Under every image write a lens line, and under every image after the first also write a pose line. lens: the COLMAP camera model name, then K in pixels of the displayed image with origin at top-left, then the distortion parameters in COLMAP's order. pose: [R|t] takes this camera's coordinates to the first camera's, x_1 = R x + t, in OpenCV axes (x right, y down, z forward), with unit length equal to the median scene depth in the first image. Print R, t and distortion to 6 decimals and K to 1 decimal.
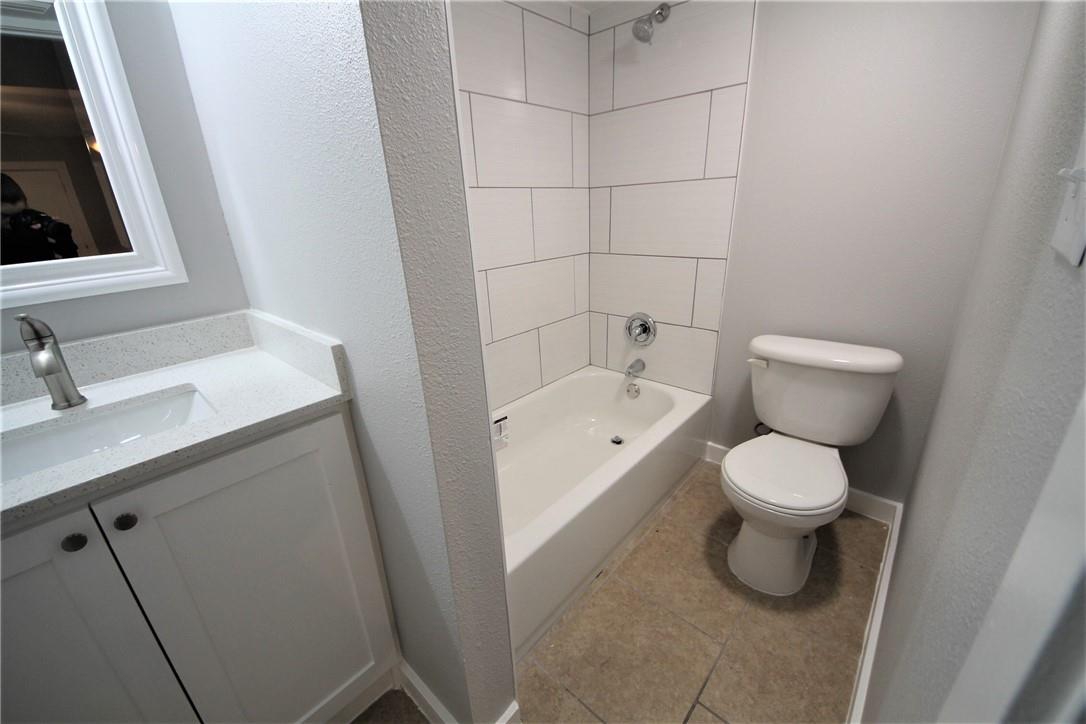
lens RADIAL K [[426.5, 0, 539.2], [0, 426.5, 361.2], [0, 0, 1]] dist [0.034491, -0.025372]
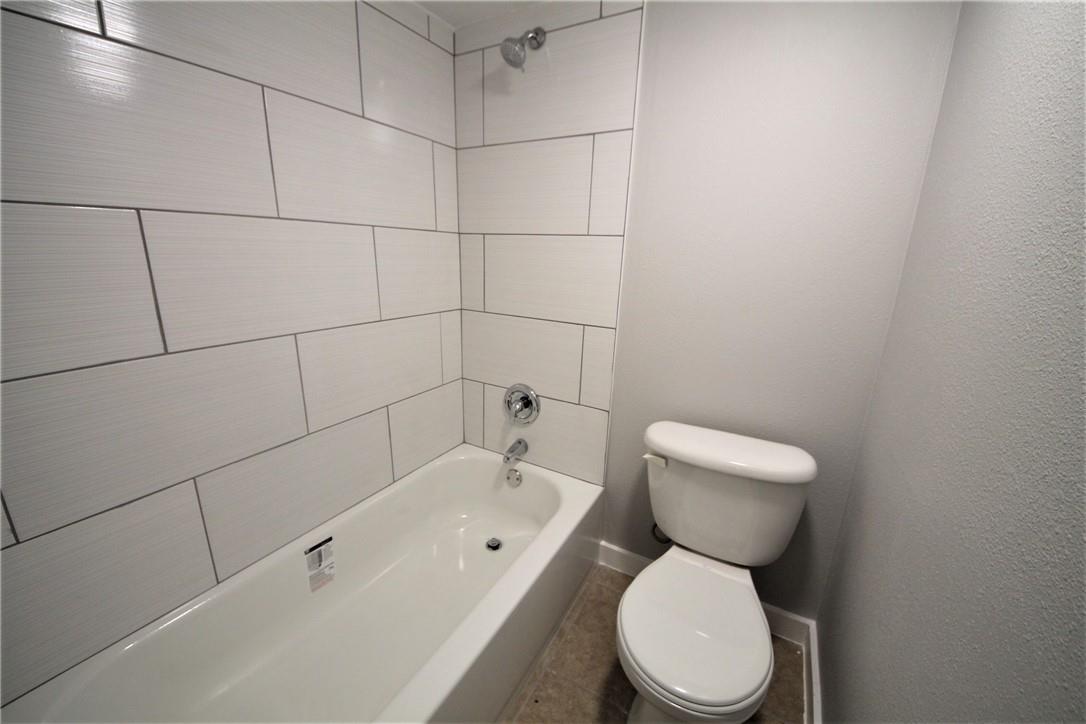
lens RADIAL K [[426.5, 0, 539.2], [0, 426.5, 361.2], [0, 0, 1]] dist [0.034491, -0.025372]
pose [[0.973581, 0.012800, 0.227982, 0.090707], [0.008454, 0.995723, -0.092006, -0.089959], [-0.228185, 0.091502, 0.969308, 0.207189]]
